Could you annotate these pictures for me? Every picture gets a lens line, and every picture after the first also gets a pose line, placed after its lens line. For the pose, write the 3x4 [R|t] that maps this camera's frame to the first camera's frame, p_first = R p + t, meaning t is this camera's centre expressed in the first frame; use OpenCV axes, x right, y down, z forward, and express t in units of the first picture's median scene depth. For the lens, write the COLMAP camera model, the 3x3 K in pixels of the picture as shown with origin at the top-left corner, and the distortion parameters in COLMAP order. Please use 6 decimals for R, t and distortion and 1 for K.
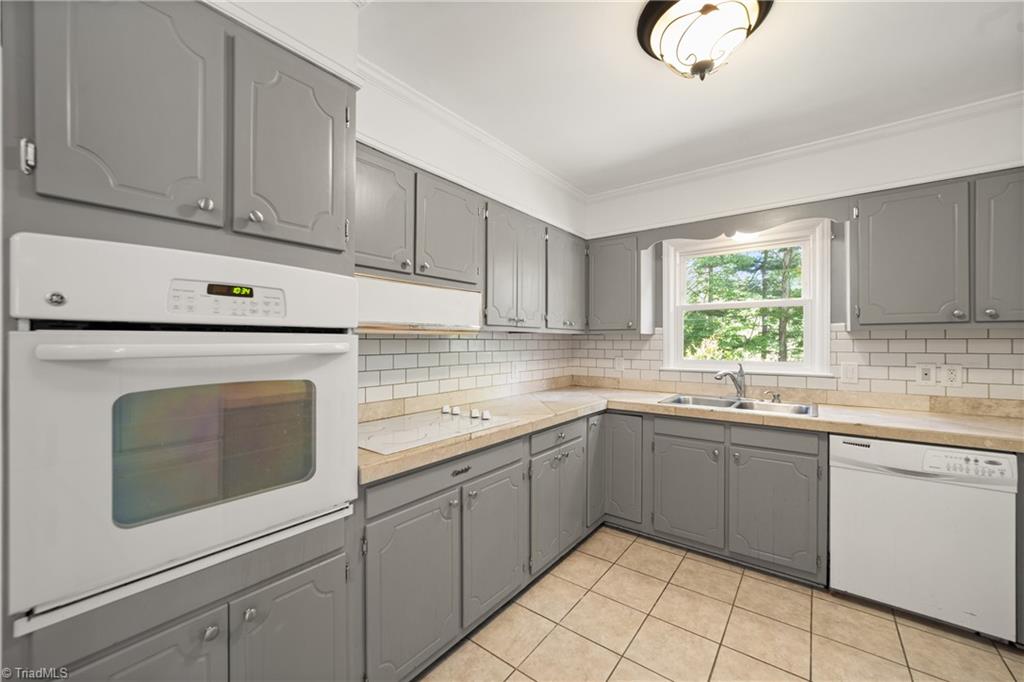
lens RADIAL K [[399.5, 0, 516.5], [0, 399.5, 342.3], [0, 0, 1]] dist [-0.014688, 0.004148]
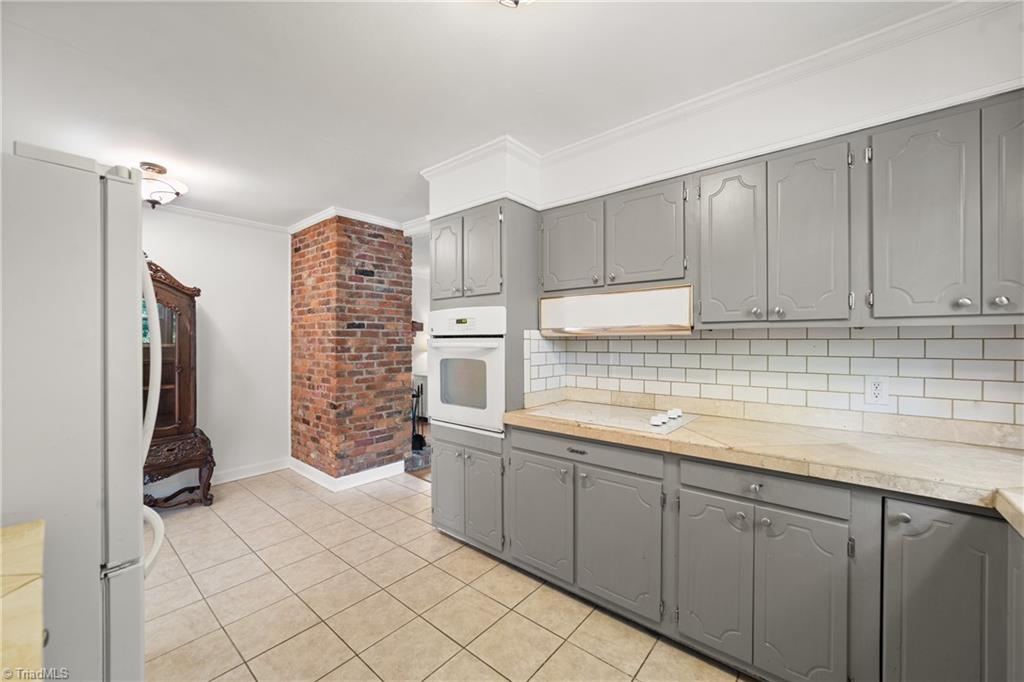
lens RADIAL K [[399.5, 0, 515.5], [0, 399.5, 341.1], [0, 0, 1]] dist [-0.014688, 0.004148]
pose [[-0.045857, 0.001703, -0.998947, 1.019779], [-0.002529, 0.999995, 0.001821, -0.006482], [0.998945, 0.002610, -0.045852, 0.839281]]
